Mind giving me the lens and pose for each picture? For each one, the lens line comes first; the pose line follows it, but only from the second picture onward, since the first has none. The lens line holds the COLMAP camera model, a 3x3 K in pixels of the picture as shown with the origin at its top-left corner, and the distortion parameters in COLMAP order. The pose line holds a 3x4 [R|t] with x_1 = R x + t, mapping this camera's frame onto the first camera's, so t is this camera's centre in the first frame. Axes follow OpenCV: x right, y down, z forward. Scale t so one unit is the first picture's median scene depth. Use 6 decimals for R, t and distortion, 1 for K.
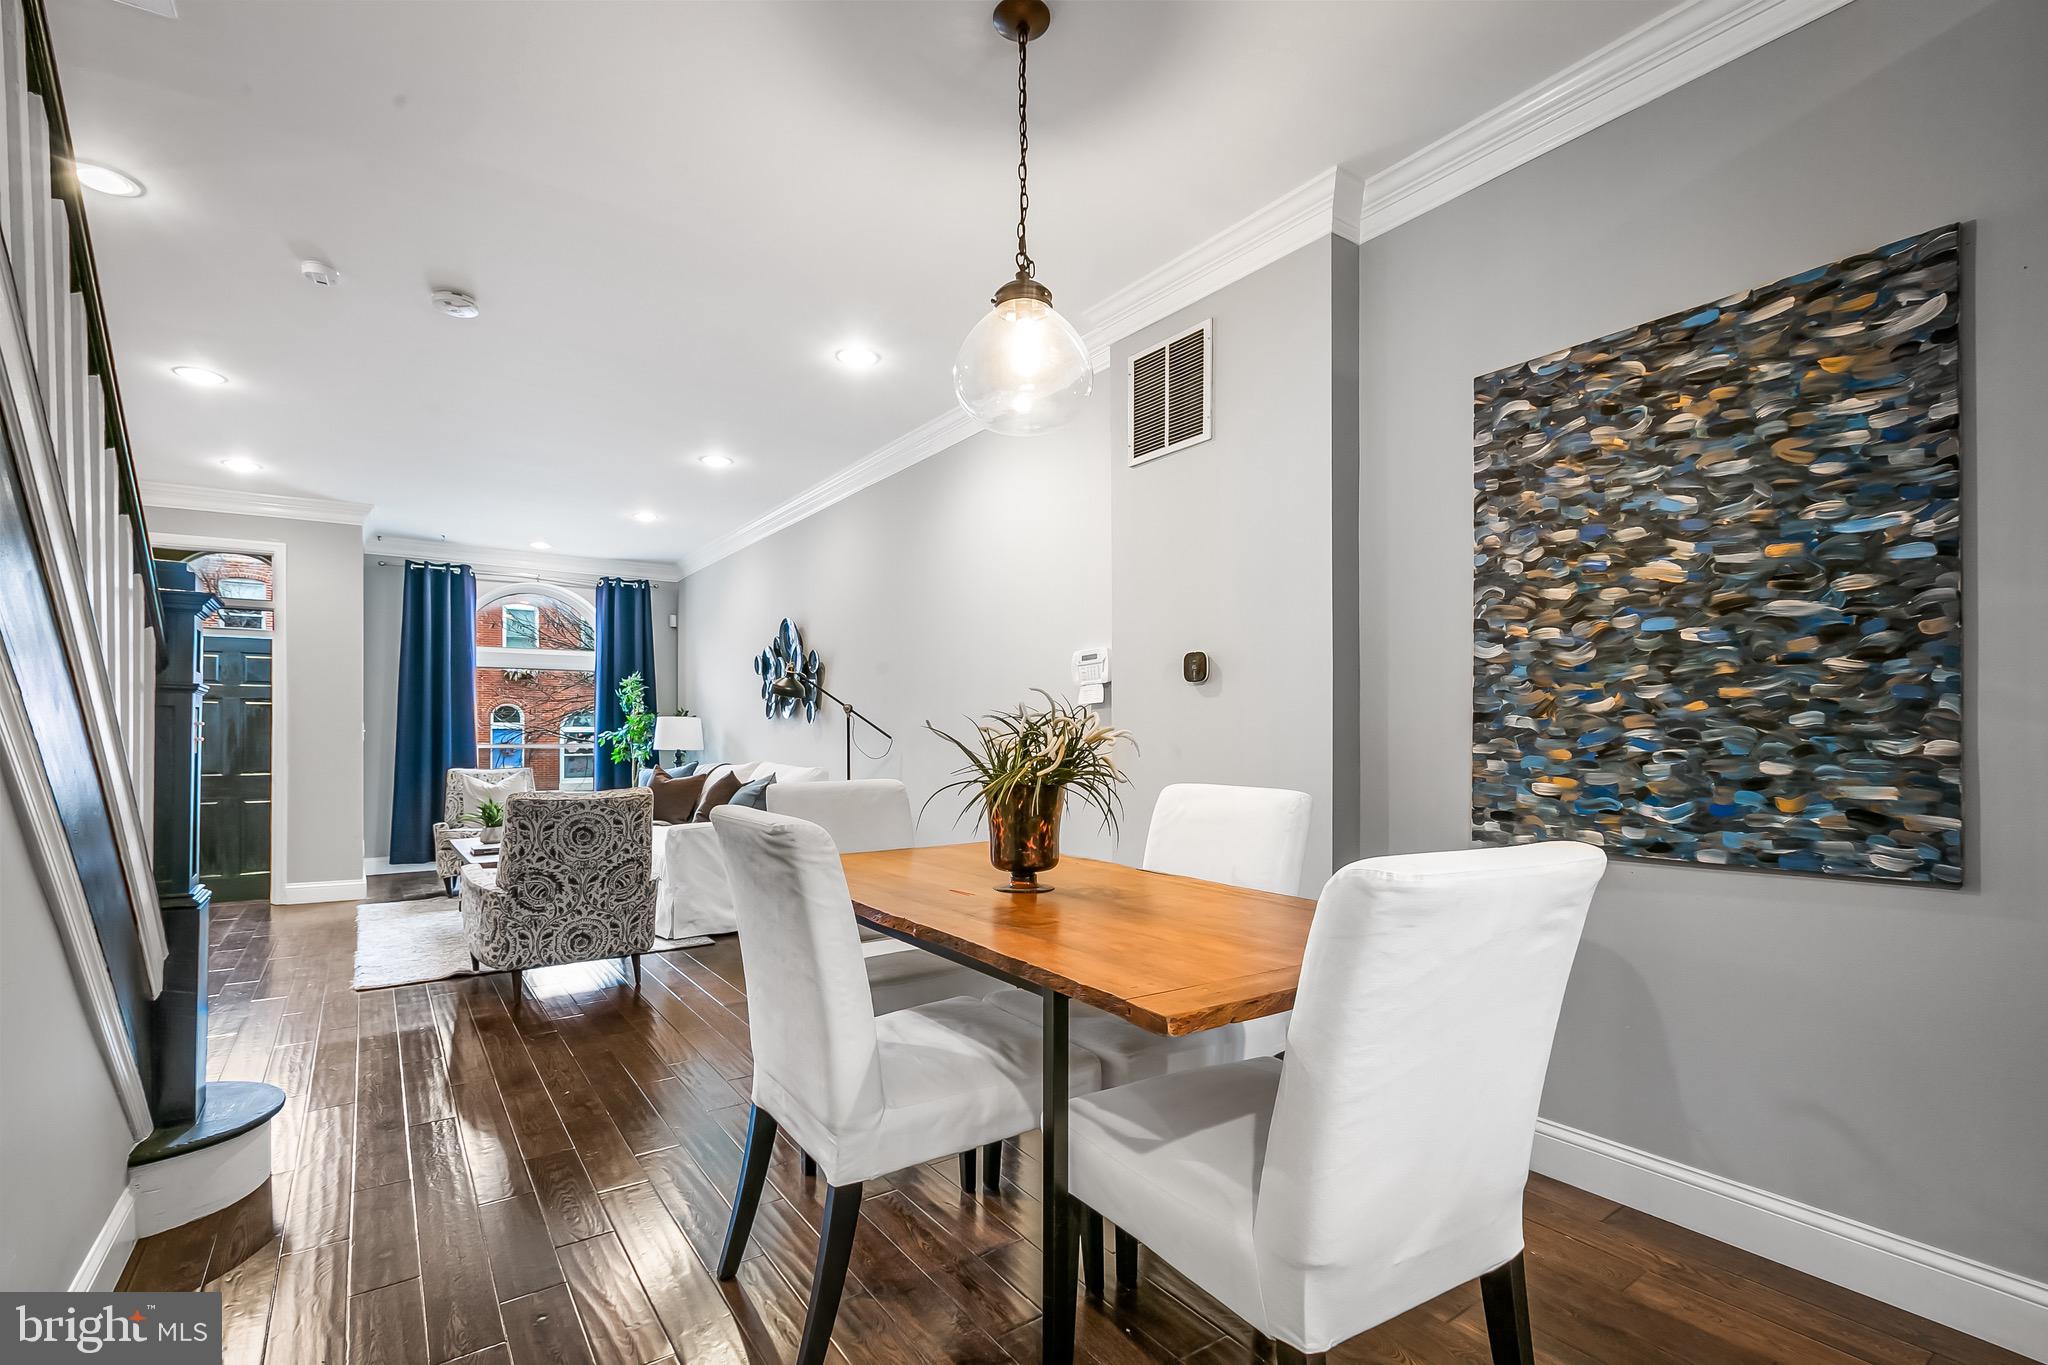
lens RADIAL K [[969.3, 0, 1015.0], [0, 969.3, 730.9], [0, 0, 1]] dist [0.001429, 0.000263]
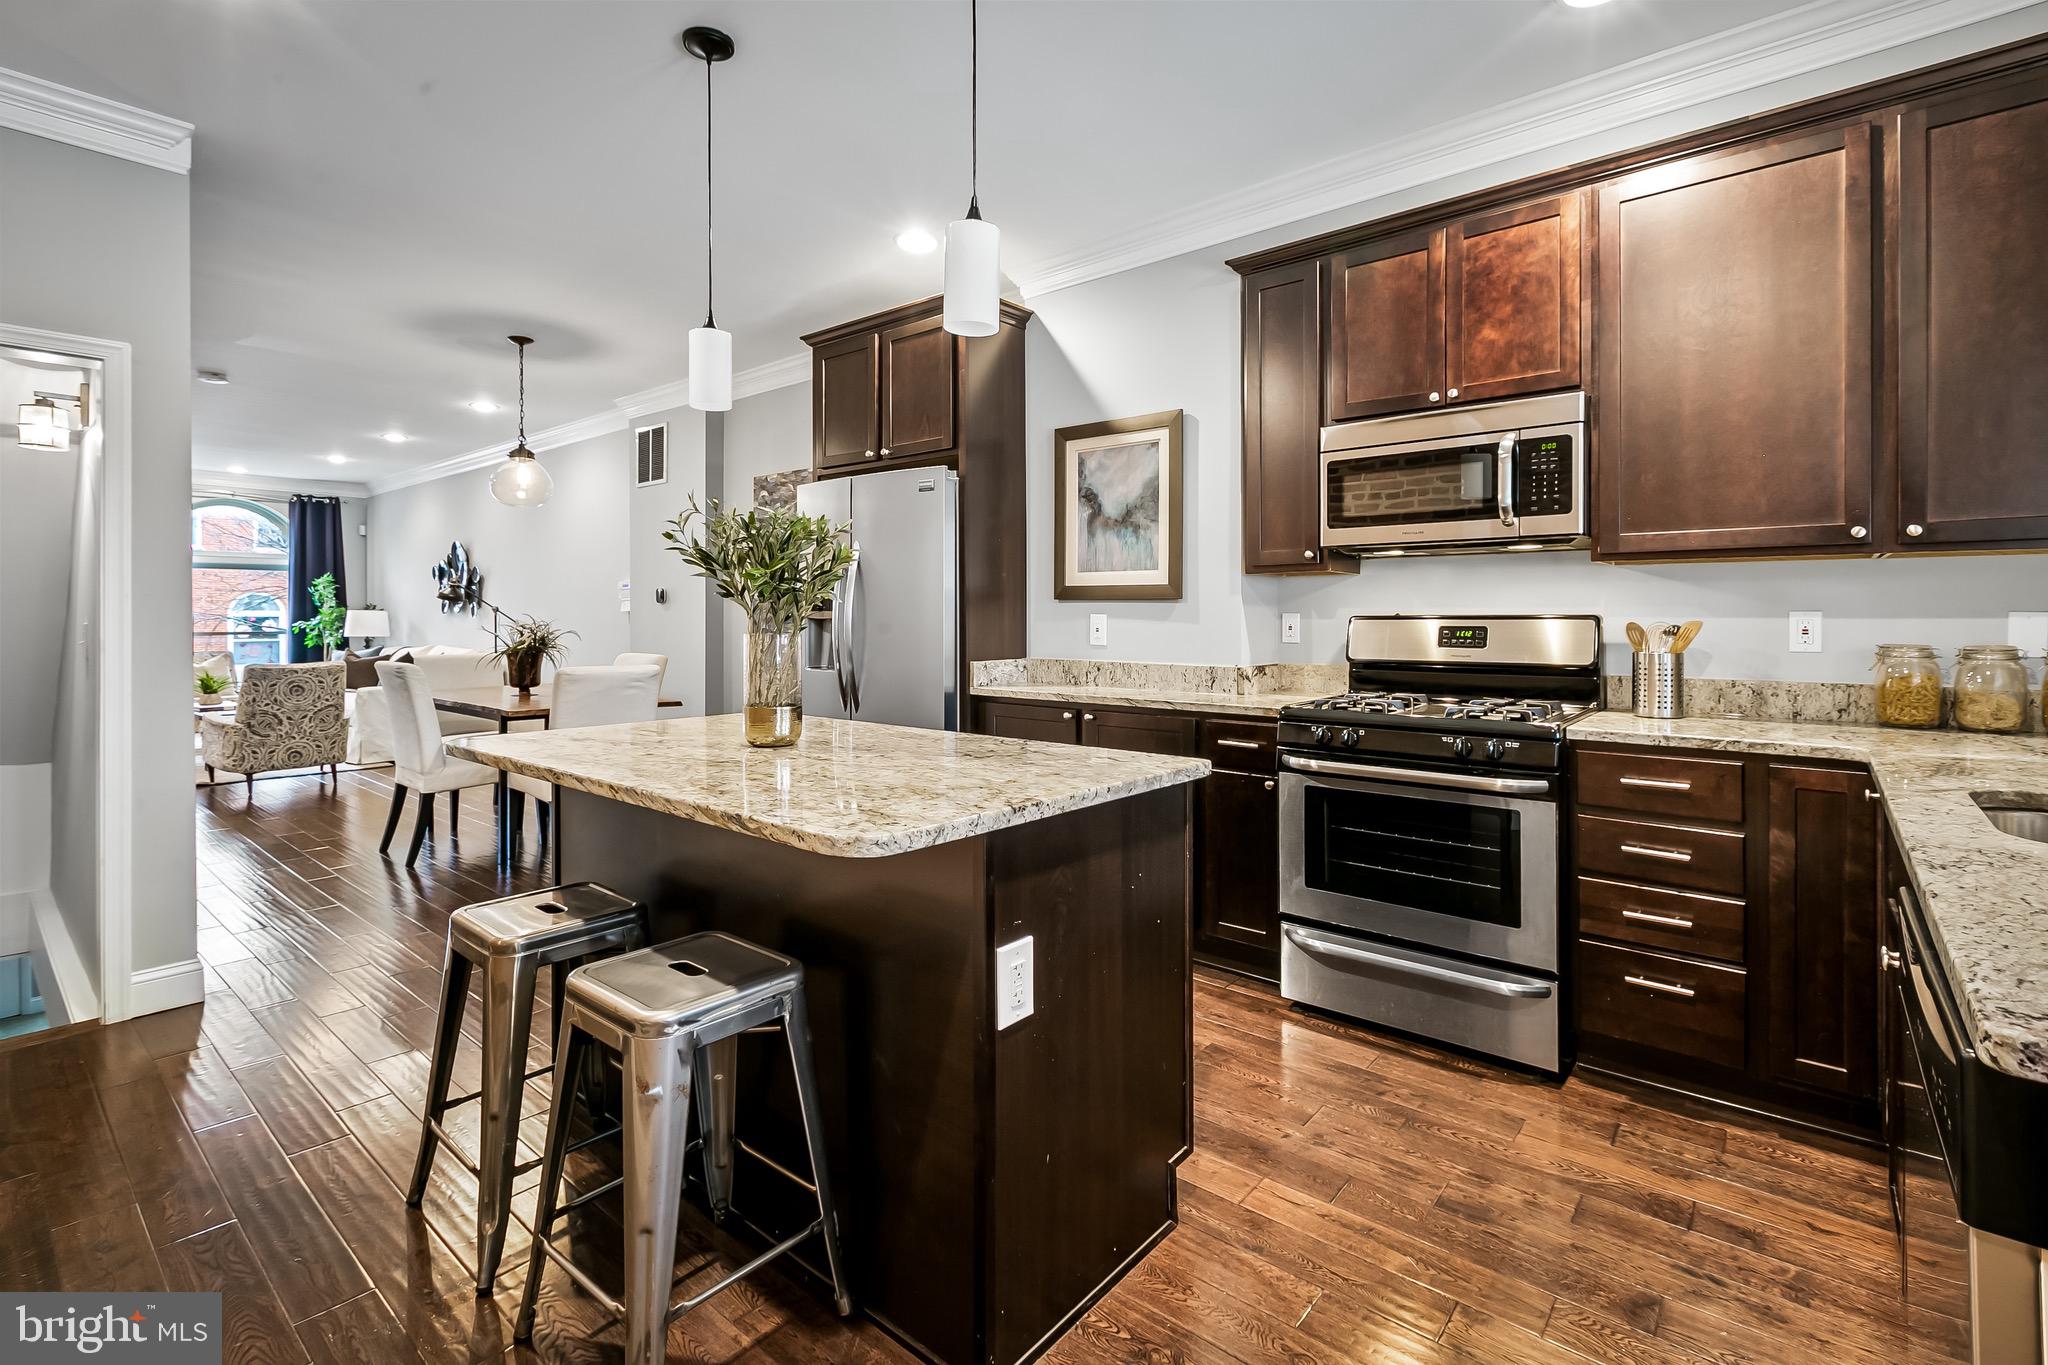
lens RADIAL K [[938.0, 0, 1025.7], [0, 938.0, 625.1], [0, 0, 1]] dist [0.001443, 0.000268]
pose [[0.963794, -0.001959, 0.266639, 0.158566], [-0.001115, 0.999935, 0.011374, -0.010102], [-0.266644, -0.011260, 0.963729, -0.421080]]
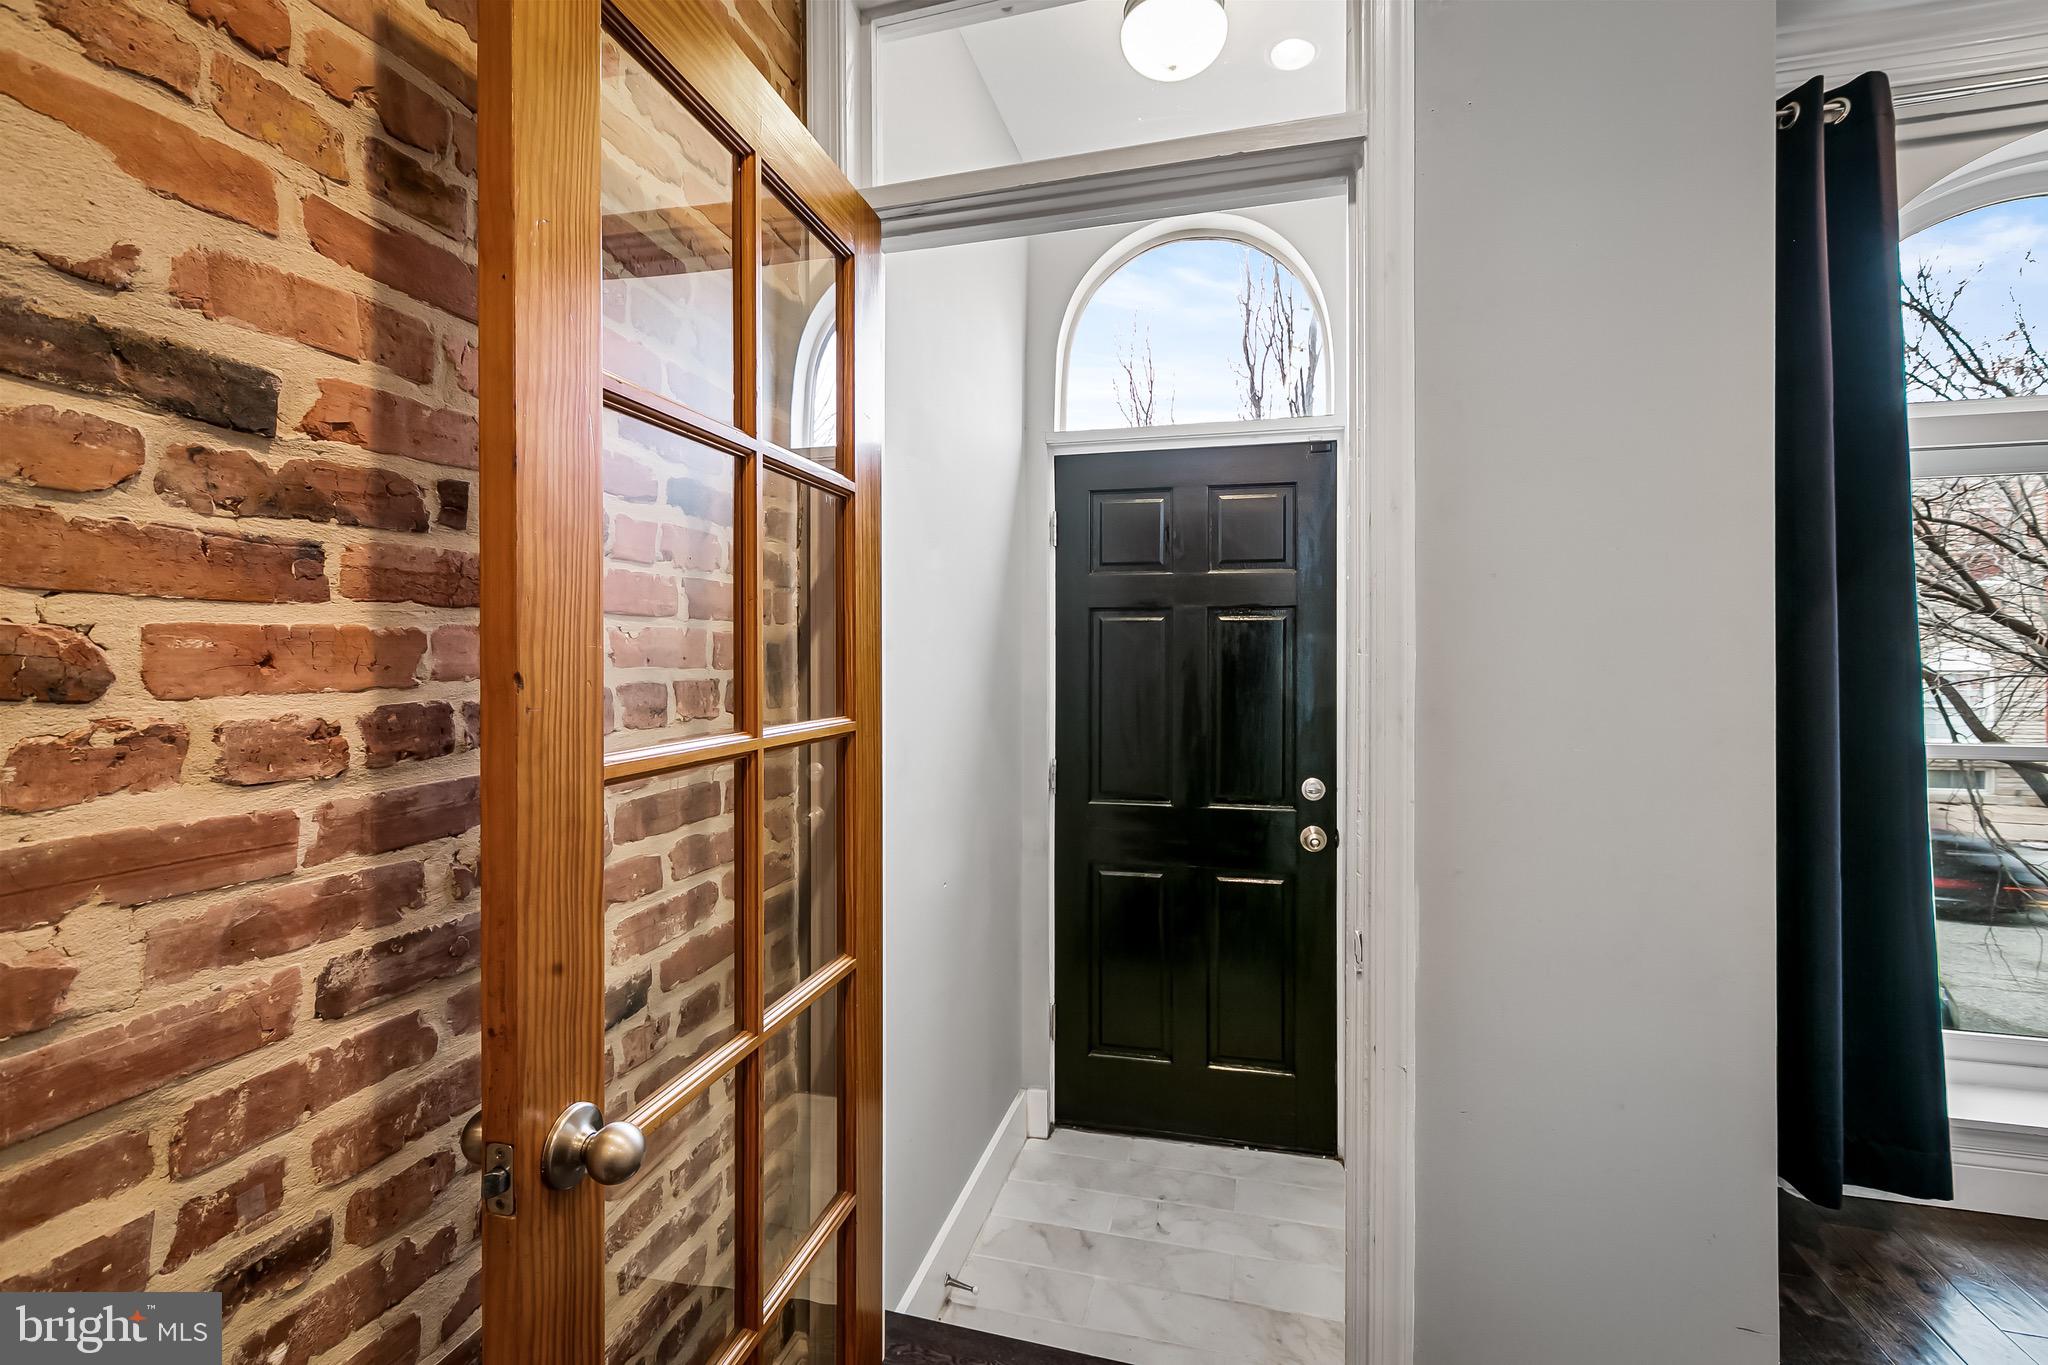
lens RADIAL K [[895.0, 0, 1022.6], [0, 895.0, 658.4], [0, 0, 1]] dist [0.000219, 0.000119]
pose [[0.650375, -0.006530, -0.759585, -0.547137], [0.006757, 0.999973, -0.002811, -0.011969], [0.759583, -0.003305, 0.650402, 0.677112]]
